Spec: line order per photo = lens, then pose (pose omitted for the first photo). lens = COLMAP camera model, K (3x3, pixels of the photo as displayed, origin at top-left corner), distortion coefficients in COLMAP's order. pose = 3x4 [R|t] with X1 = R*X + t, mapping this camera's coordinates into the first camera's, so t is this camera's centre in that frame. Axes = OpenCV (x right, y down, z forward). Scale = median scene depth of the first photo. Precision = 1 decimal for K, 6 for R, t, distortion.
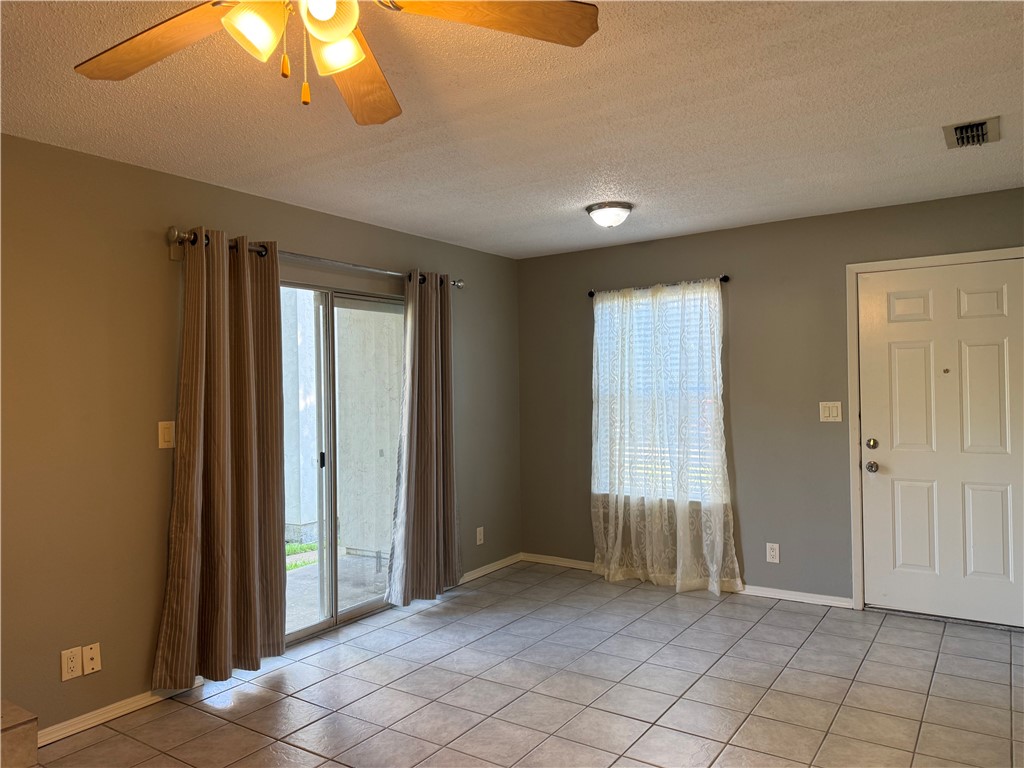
lens RADIAL K [[721.8, 0, 505.5], [0, 721.8, 386.1], [0, 0, 1]] dist [0.035474, -0.001405]
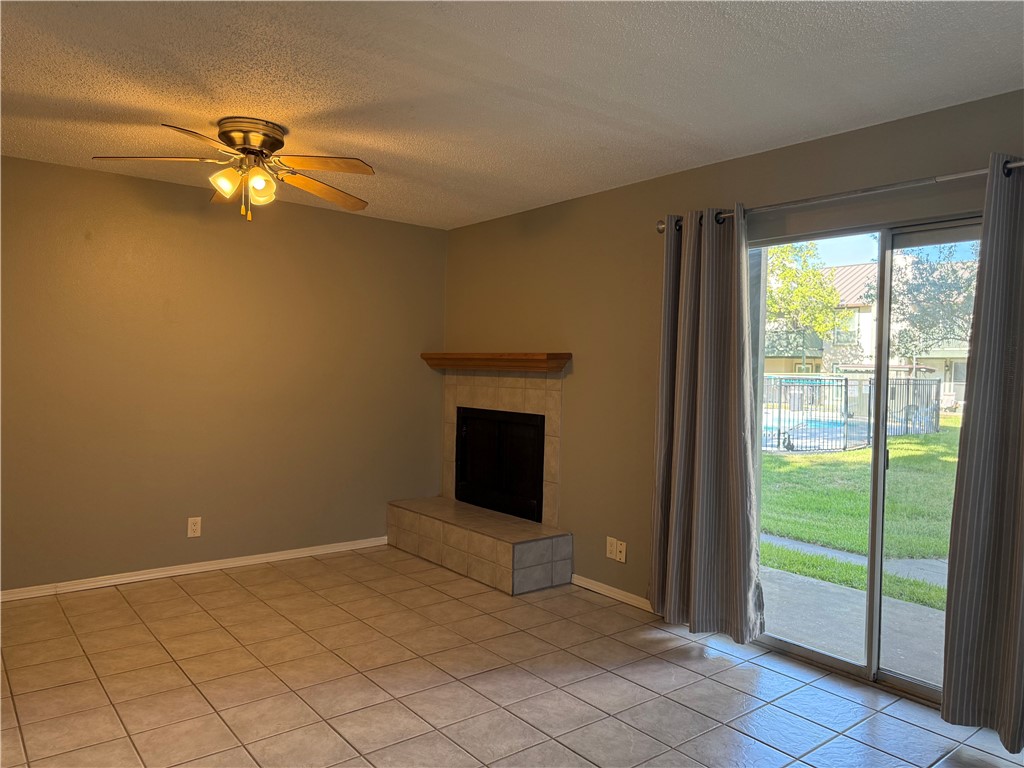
lens RADIAL K [[721.8, 0, 505.5], [0, 721.8, 386.1], [0, 0, 1]] dist [0.035474, -0.001405]
pose [[-0.288791, 0.037218, -0.956669, 0.760206], [-0.010597, 0.999059, 0.042065, 0.002305], [0.957334, 0.022286, -0.288125, 1.123076]]
